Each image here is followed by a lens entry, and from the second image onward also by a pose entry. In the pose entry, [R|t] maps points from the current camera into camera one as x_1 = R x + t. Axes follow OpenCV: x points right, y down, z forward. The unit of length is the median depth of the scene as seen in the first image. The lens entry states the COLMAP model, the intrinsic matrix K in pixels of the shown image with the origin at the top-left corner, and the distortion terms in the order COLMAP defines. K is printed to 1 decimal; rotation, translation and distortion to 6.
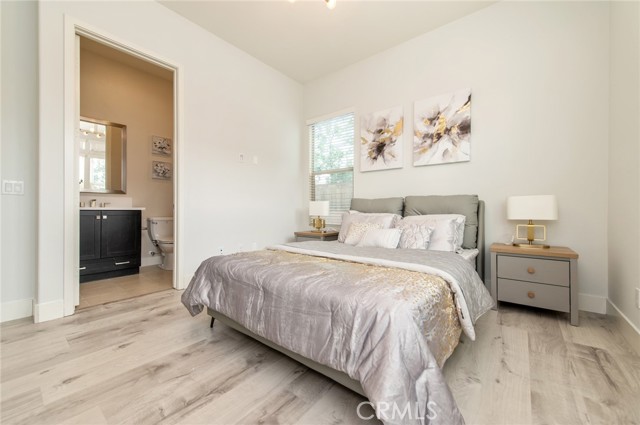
lens RADIAL K [[251.5, 0, 320.4], [0, 251.5, 209.0], [0, 0, 1]] dist [0.007605, -0.000602]
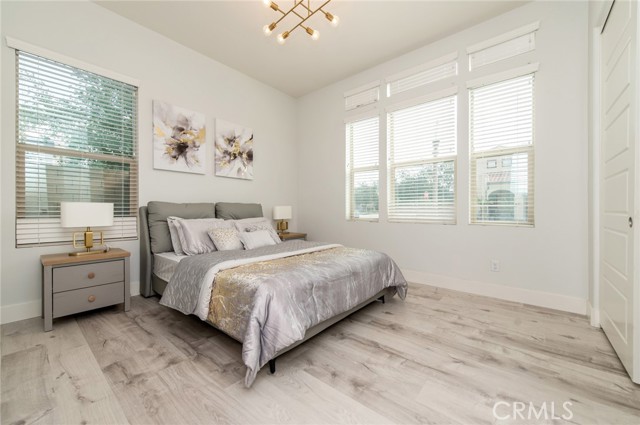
lens RADIAL K [[251.5, 0, 321.5], [0, 251.5, 212.9], [0, 0, 1]] dist [0.007605, -0.000602]
pose [[0.018514, -0.005141, 0.999815, -0.784961], [0.000807, 0.999987, 0.005127, -0.011785], [-0.999828, 0.000711, 0.018518, 0.553741]]
